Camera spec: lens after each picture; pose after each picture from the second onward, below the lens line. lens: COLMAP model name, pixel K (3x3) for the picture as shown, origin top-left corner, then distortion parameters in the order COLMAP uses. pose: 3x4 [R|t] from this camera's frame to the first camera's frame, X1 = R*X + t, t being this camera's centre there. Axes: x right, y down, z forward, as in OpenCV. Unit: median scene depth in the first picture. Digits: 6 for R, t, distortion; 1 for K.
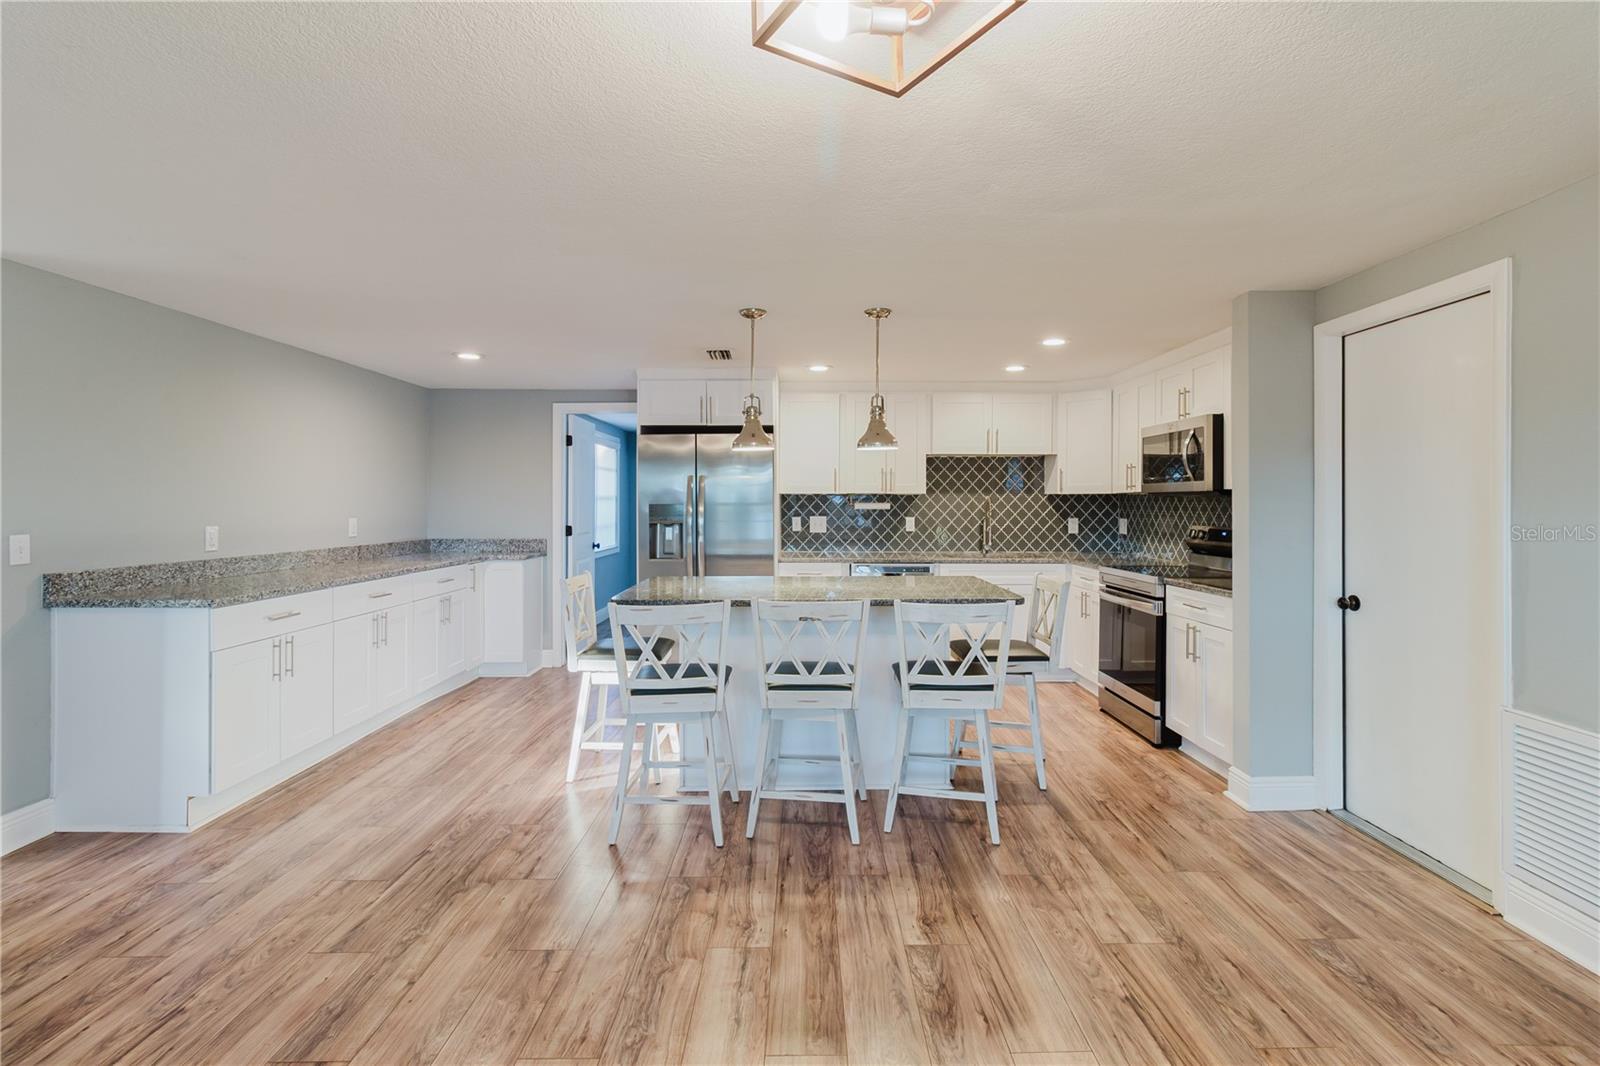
lens RADIAL K [[744.3, 0, 807.1], [0, 744.3, 501.9], [0, 0, 1]] dist [0.003327, -0.000317]
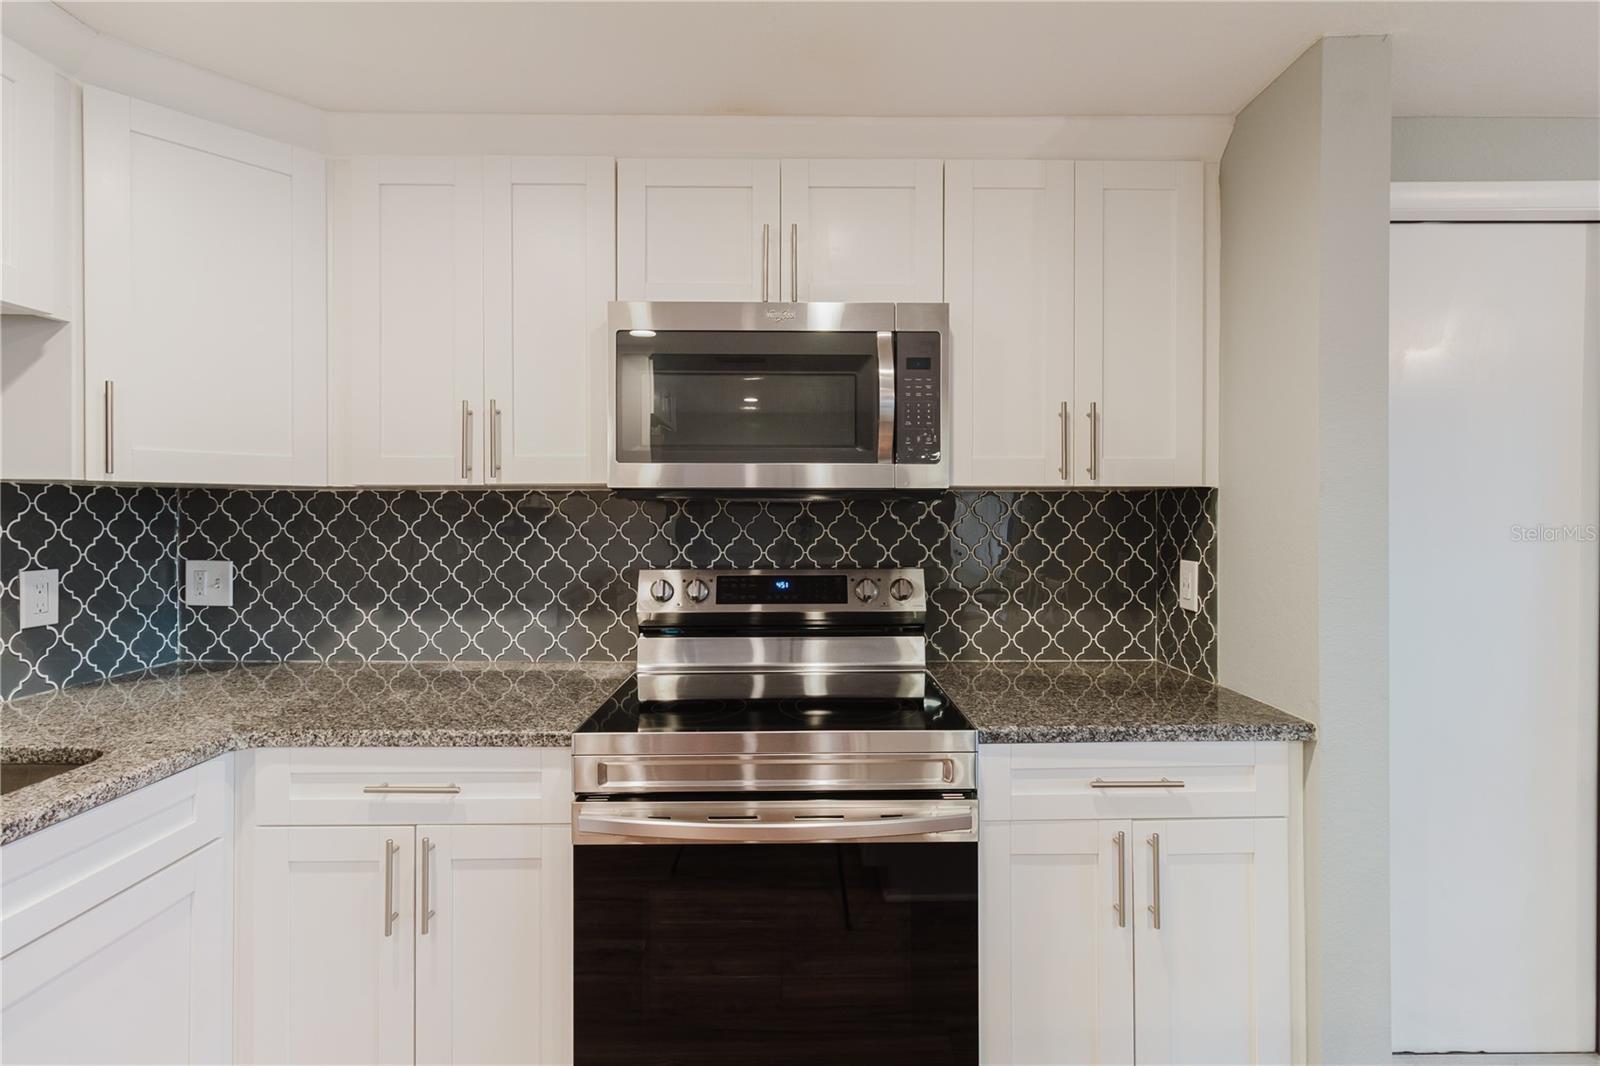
lens RADIAL K [[744.3, 0, 815.4], [0, 744.3, 517.2], [0, 0, 1]] dist [0.003327, -0.000317]
pose [[-0.001632, -0.003548, 0.999992, 0.085692], [-0.002211, 0.999991, 0.003545, 0.000577], [-0.999996, -0.002205, -0.001640, 0.747728]]
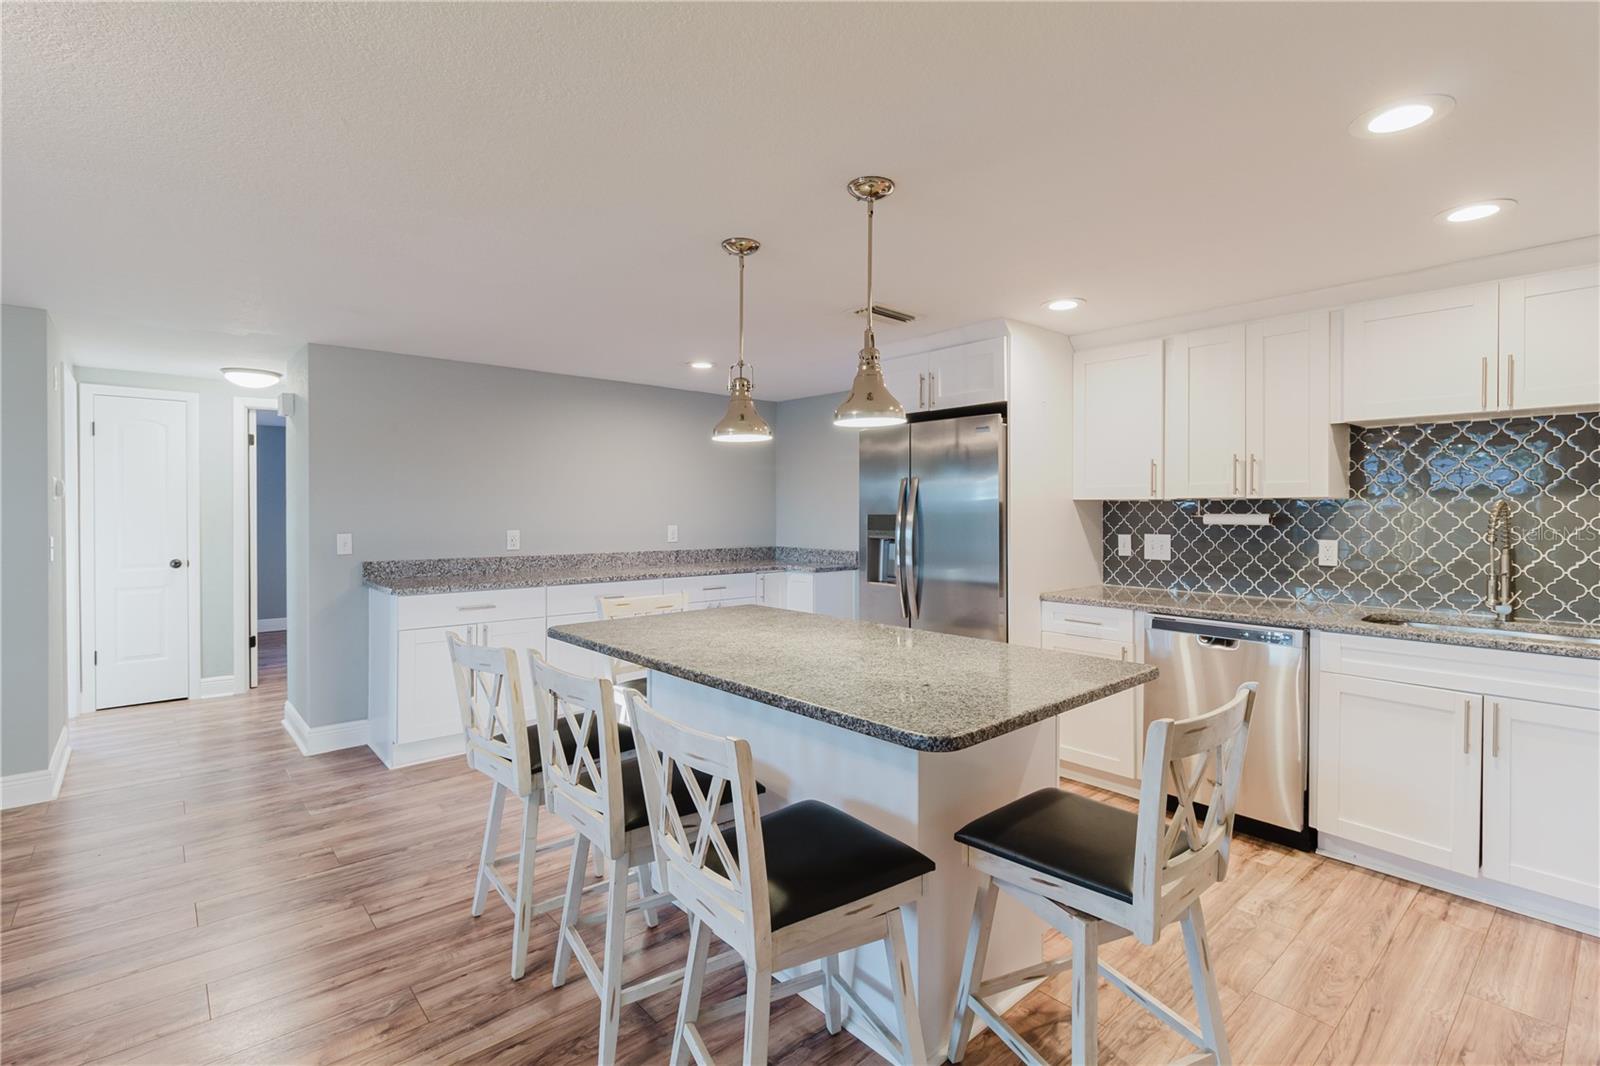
lens RADIAL K [[744.3, 0, 811.5], [0, 744.3, 511.6], [0, 0, 1]] dist [0.003327, -0.000317]
pose [[0.661505, 0.003157, -0.749934, 0.311905], [-0.000980, 0.999994, 0.003345, -0.002143], [0.749940, -0.001477, 0.661505, 0.361850]]
